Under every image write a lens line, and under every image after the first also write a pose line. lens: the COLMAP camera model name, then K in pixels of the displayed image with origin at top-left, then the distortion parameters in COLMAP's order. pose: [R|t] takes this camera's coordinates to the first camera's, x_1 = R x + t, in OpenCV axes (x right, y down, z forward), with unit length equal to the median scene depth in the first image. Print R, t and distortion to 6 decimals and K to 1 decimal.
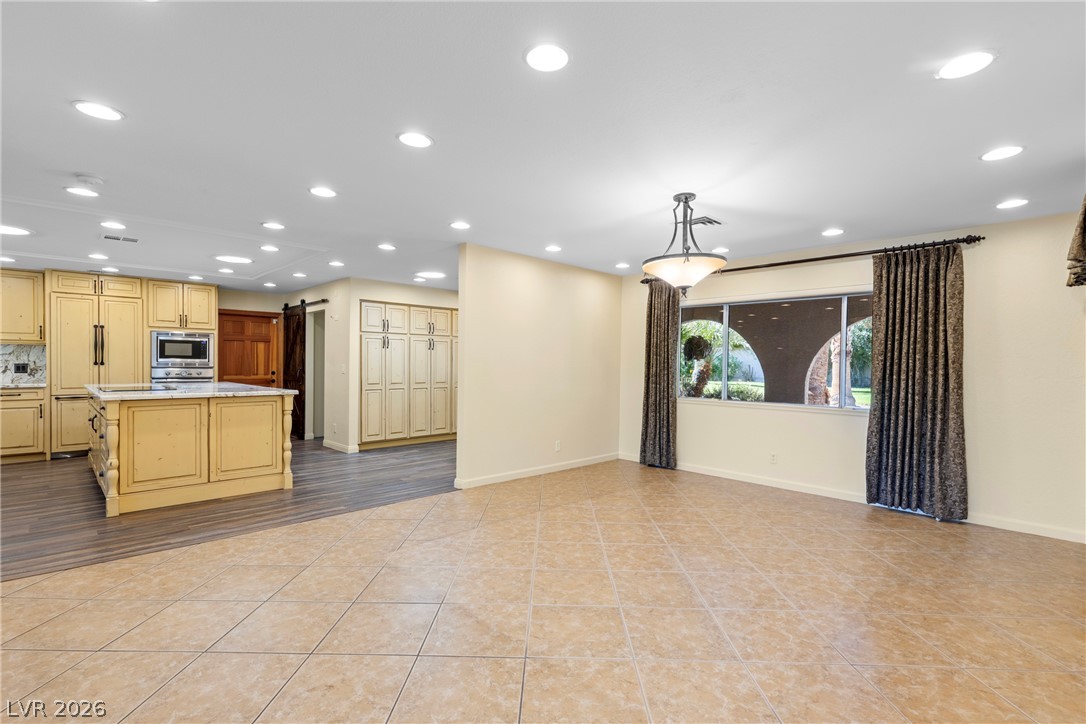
lens RADIAL K [[496.5, 0, 537.6], [0, 496.5, 368.8], [0, 0, 1]] dist [0.011210, -0.000810]
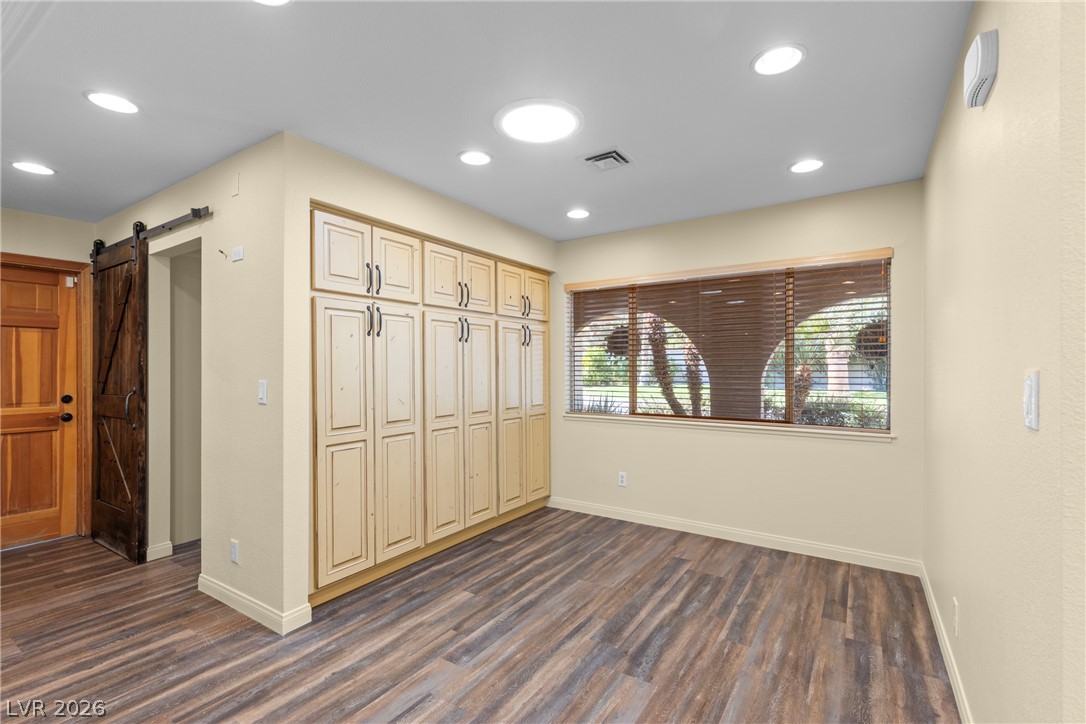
lens RADIAL K [[496.5, 0, 545.7], [0, 496.5, 367.6], [0, 0, 1]] dist [0.011210, -0.000810]
pose [[0.977508, -0.013935, 0.210440, -0.237207], [0.016518, 0.999808, -0.010519, -0.008896], [-0.210253, 0.013759, 0.977550, 0.539145]]
